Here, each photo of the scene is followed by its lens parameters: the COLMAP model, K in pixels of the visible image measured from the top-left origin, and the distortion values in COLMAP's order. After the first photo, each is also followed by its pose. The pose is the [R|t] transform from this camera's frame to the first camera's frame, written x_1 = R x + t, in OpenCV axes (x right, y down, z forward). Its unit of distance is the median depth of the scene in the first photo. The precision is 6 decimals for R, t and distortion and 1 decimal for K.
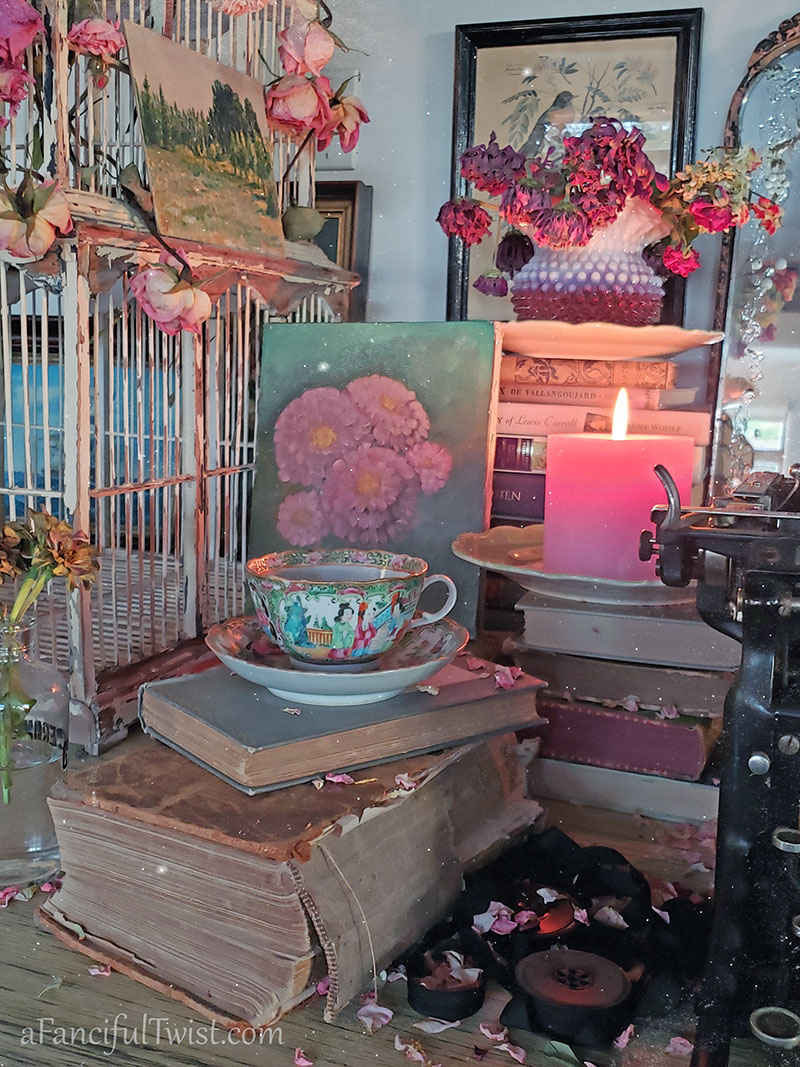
lens RADIAL K [[1116.9, 0, 400.0], [0, 1116.9, 533.5], [0, 0, 1]] dist [0.155771, -0.527993]
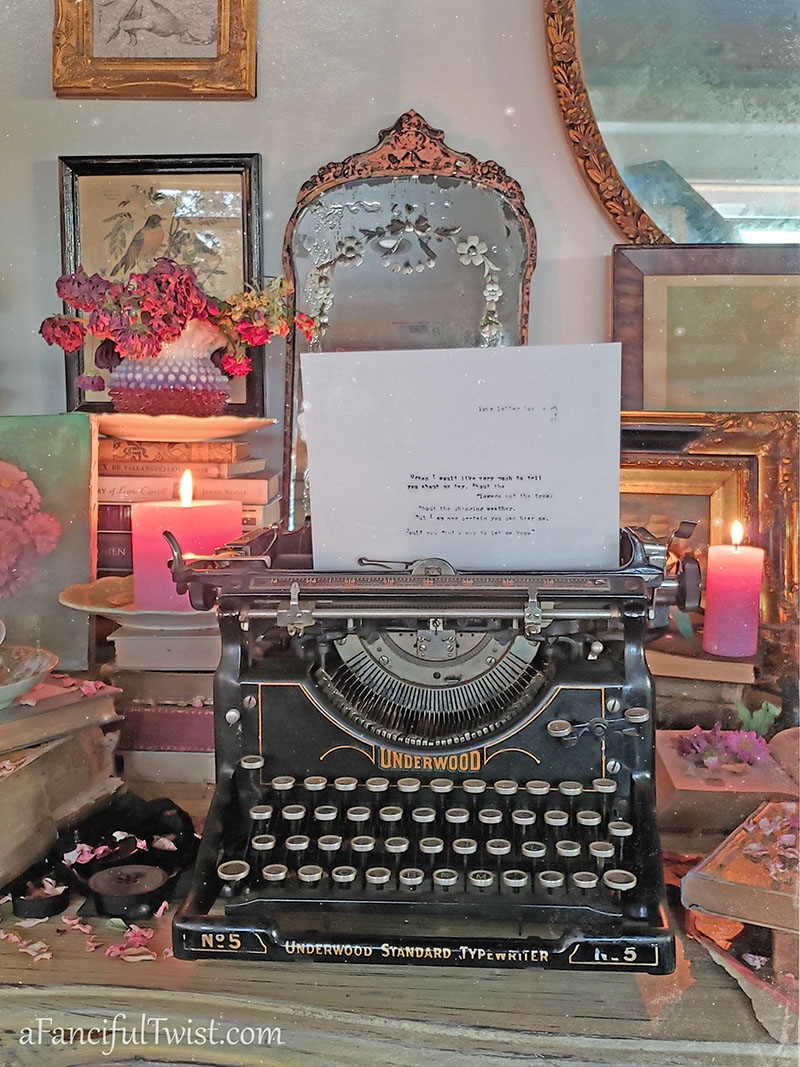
lens RADIAL K [[1116.9, 0, 400.0], [0, 1116.9, 533.5], [0, 0, 1]] dist [0.155771, -0.527993]
pose [[0.959683, -0.057858, 0.275065, 0.061905], [0.068896, 0.997153, -0.030631, 0.005952], [-0.272510, 0.048347, 0.960938, -0.294874]]
